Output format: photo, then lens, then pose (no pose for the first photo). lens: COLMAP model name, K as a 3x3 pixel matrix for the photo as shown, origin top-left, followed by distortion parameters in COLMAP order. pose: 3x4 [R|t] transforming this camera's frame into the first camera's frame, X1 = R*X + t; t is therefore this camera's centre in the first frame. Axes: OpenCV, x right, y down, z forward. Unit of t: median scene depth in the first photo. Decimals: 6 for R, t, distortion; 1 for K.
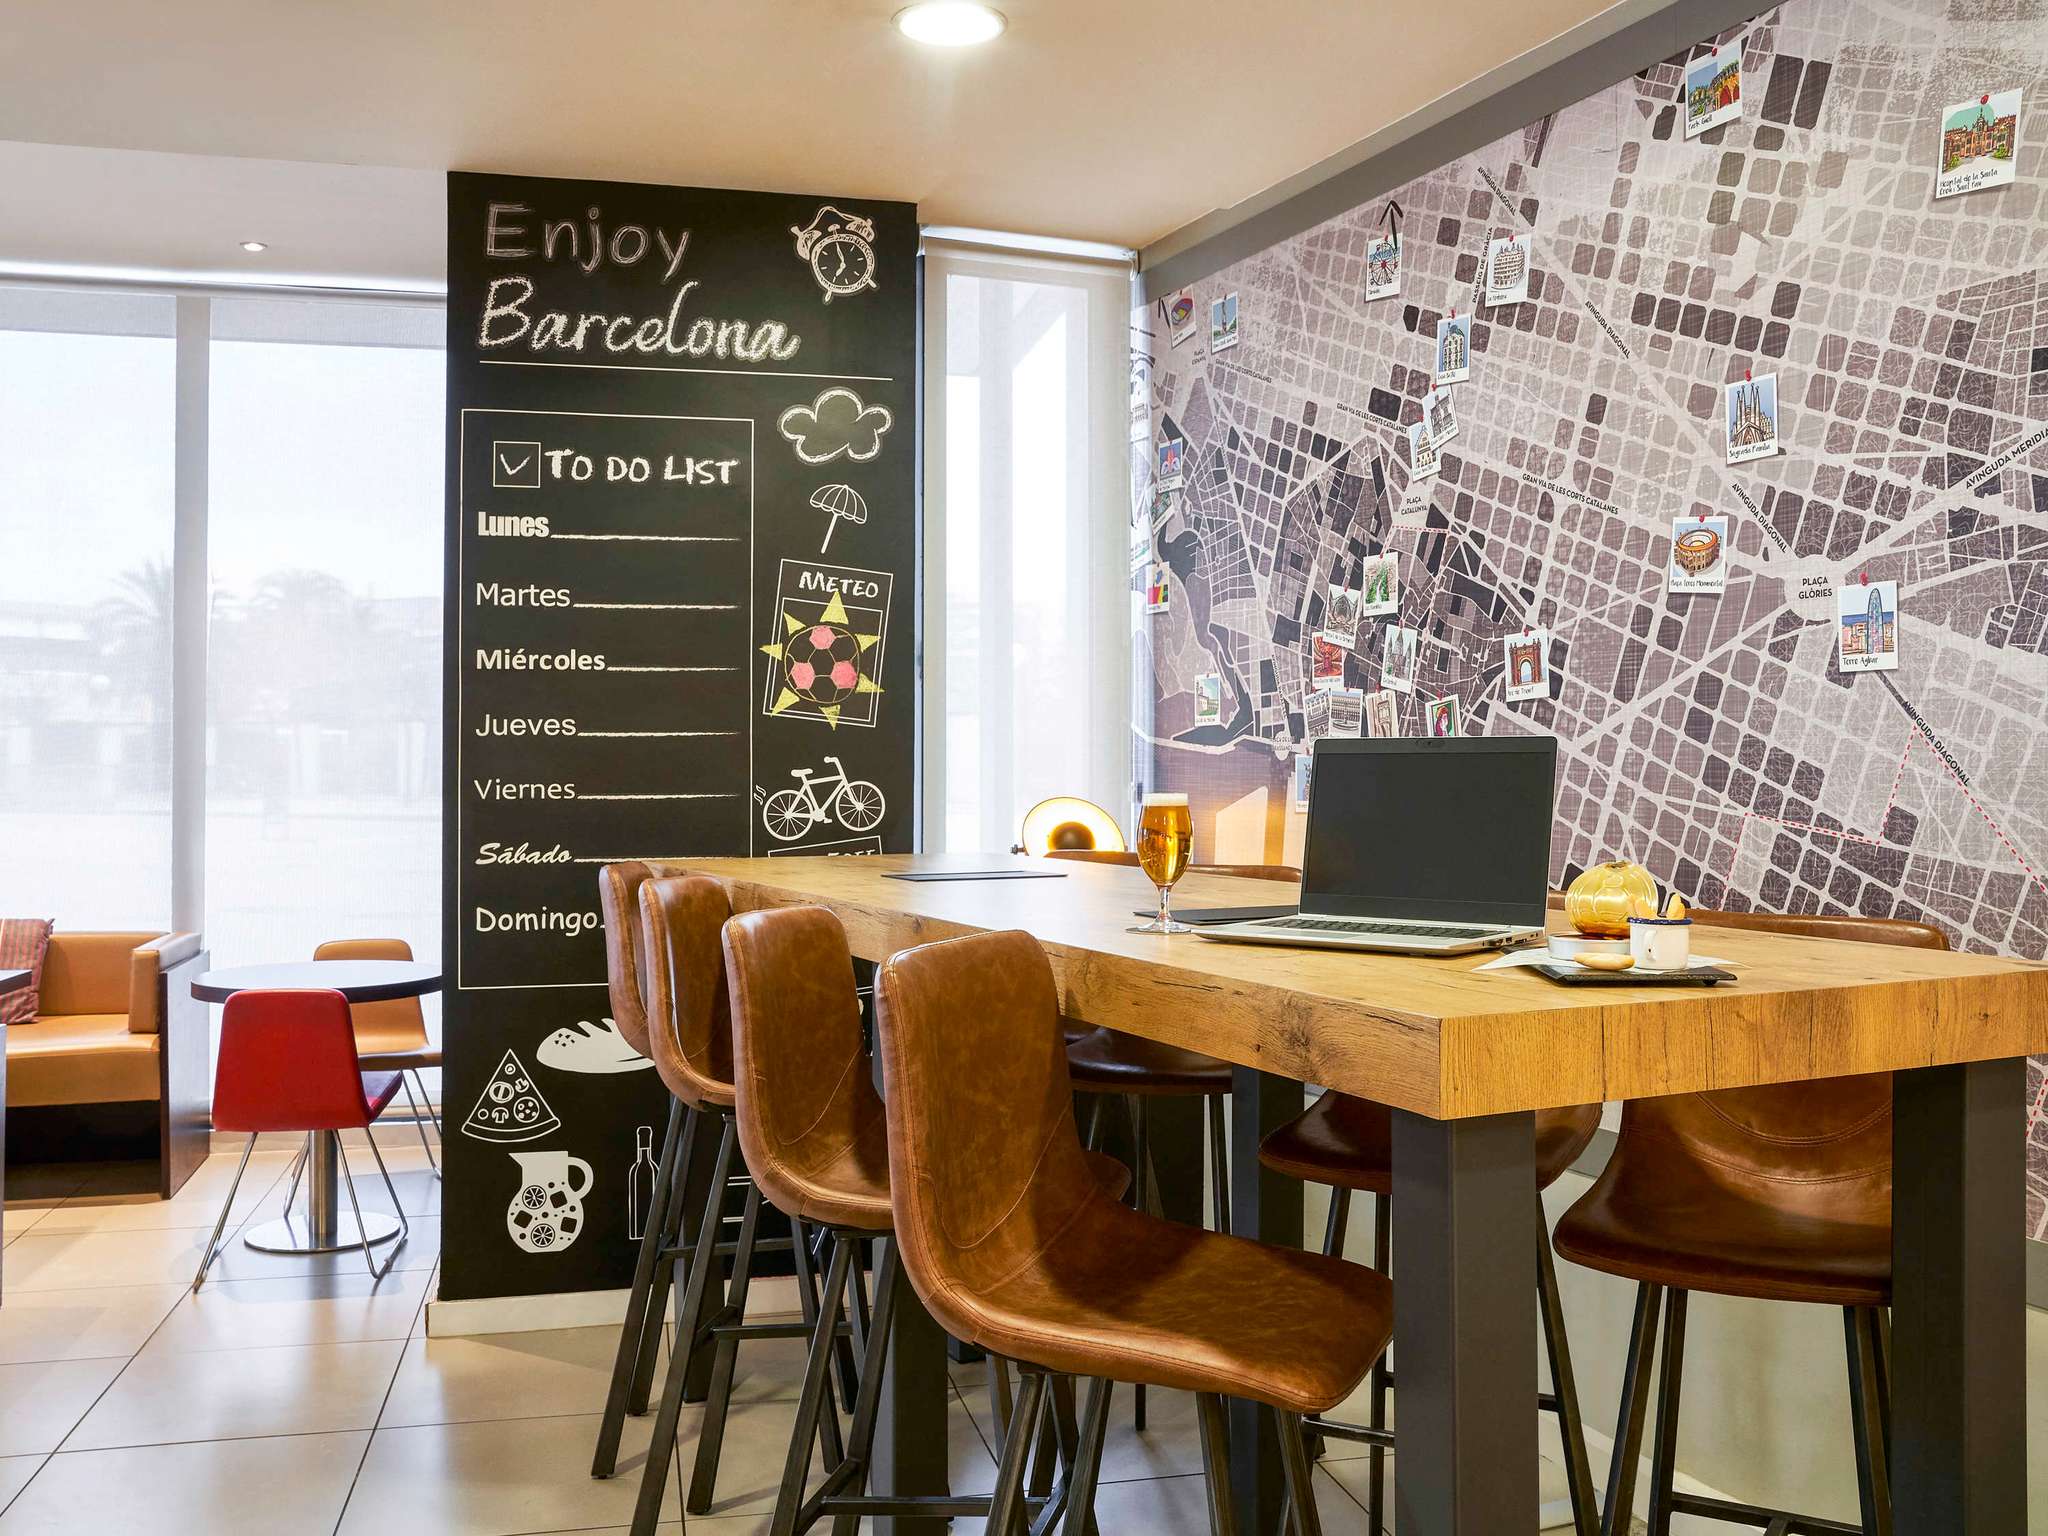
lens RADIAL K [[1848.6, 0, 1024.0], [0, 1848.6, 768.0], [0, 0, 1]] dist [-0.096830, 0.140431]
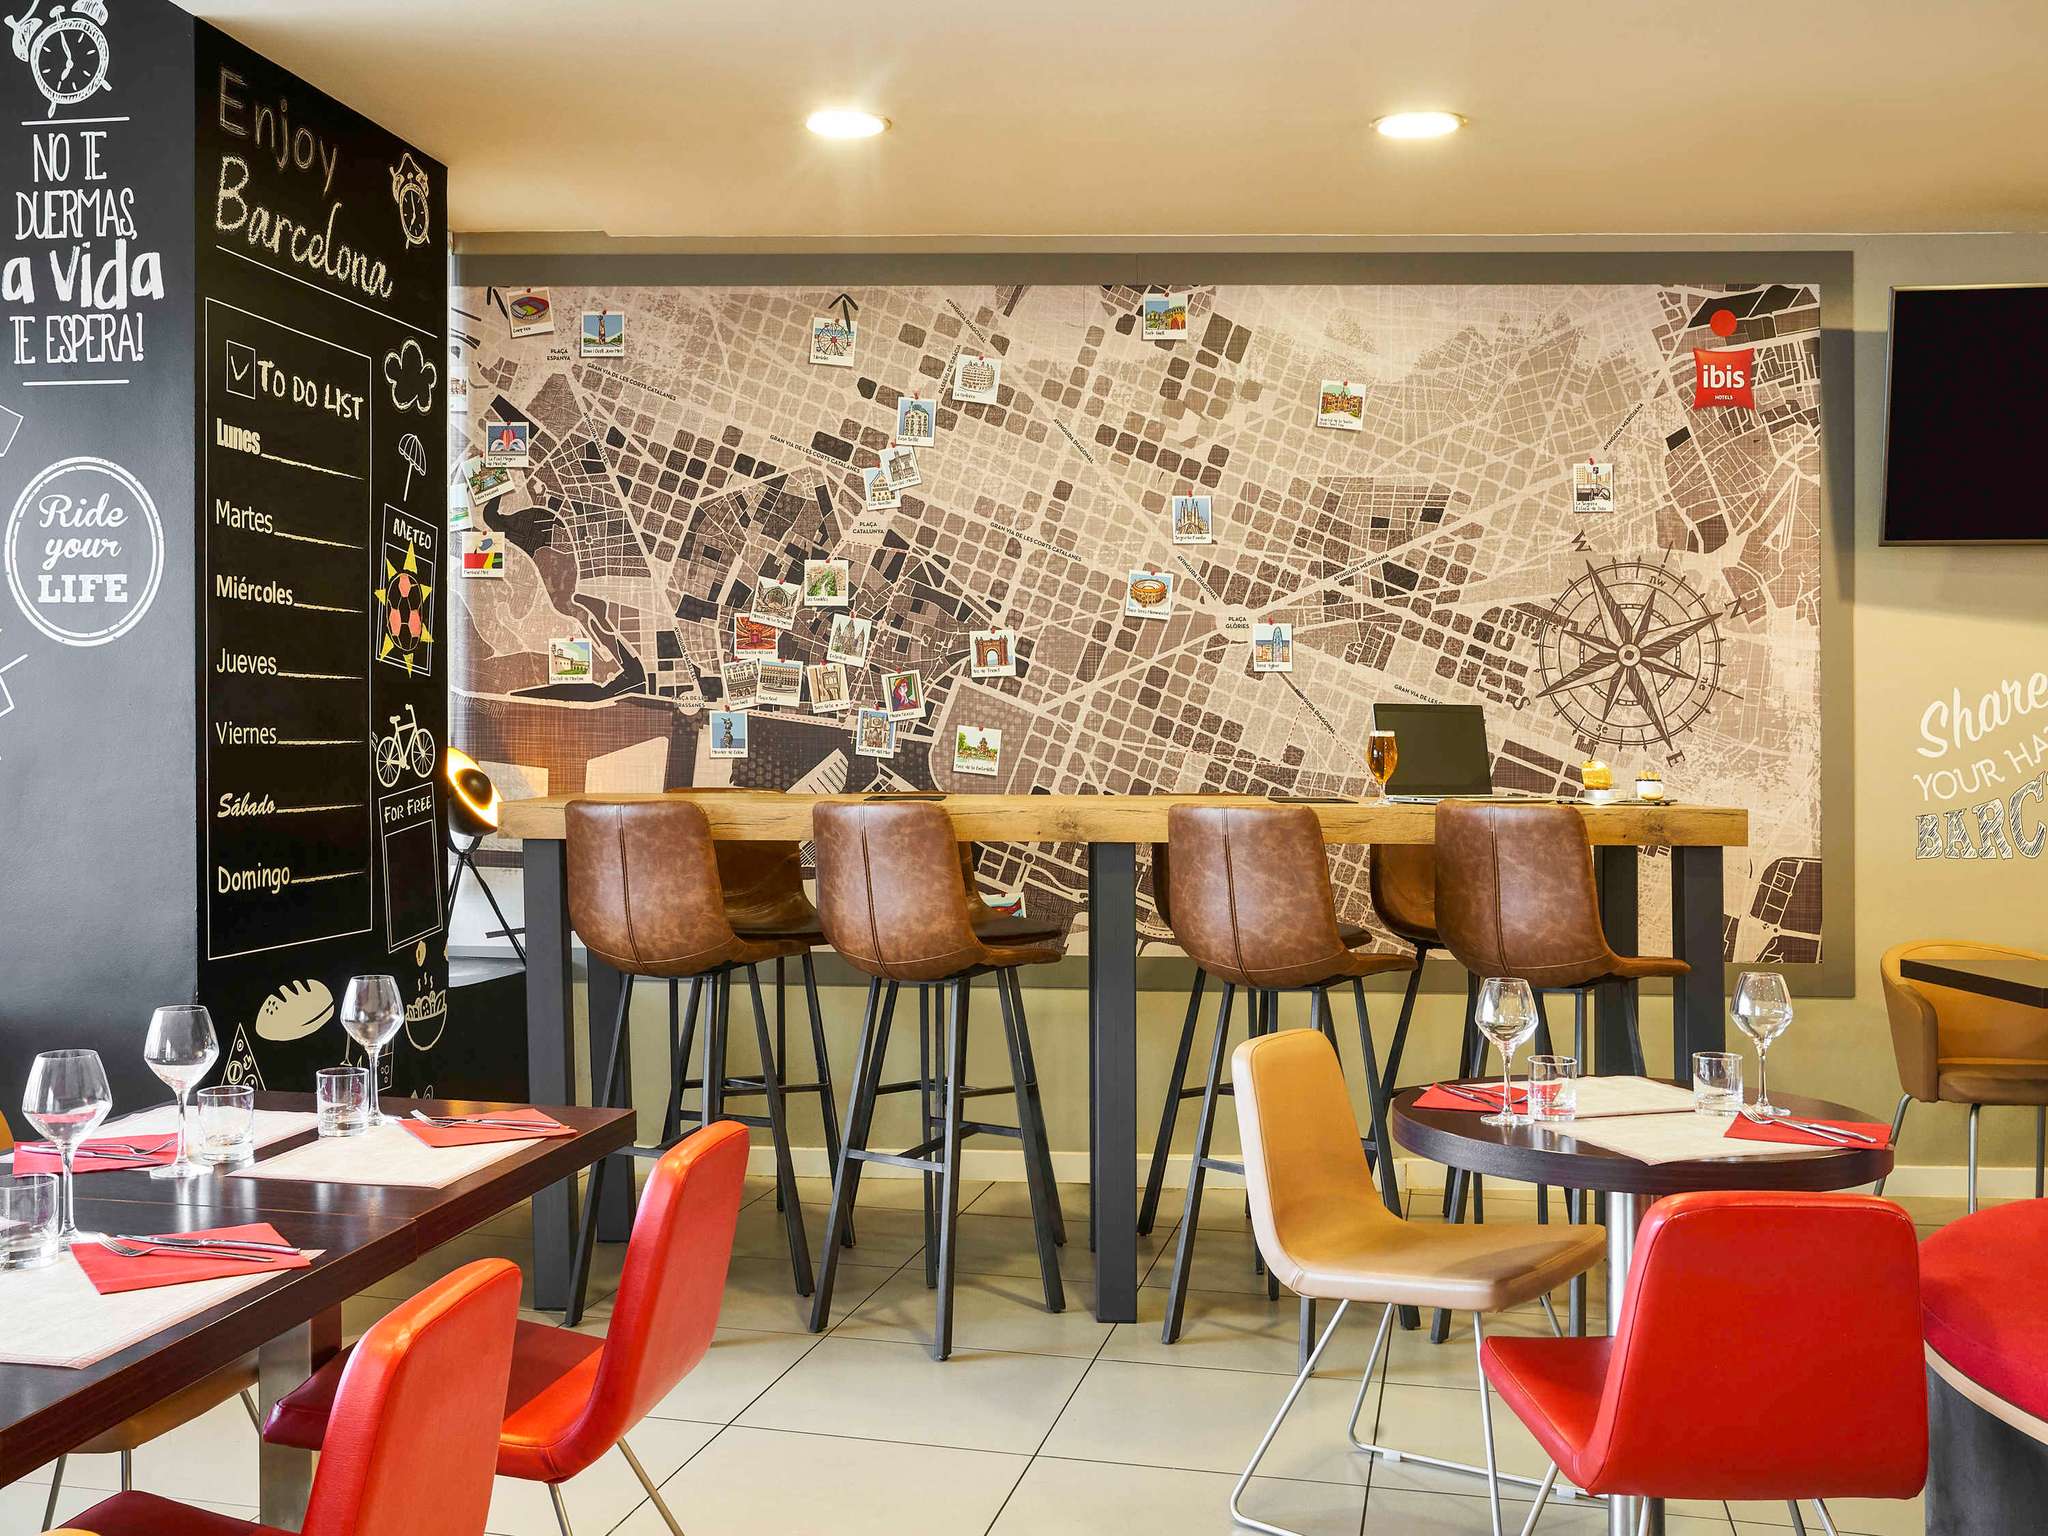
lens RADIAL K [[2050.7, 0, 1024.0], [0, 2050.7, 768.0], [0, 0, 1]] dist [-0.065151, 0.125644]
pose [[0.431429, -0.006265, 0.902125, -1.086417], [-0.005312, 0.999941, 0.009485, 0.018479], [-0.902131, -0.008884, 0.431370, 0.242741]]
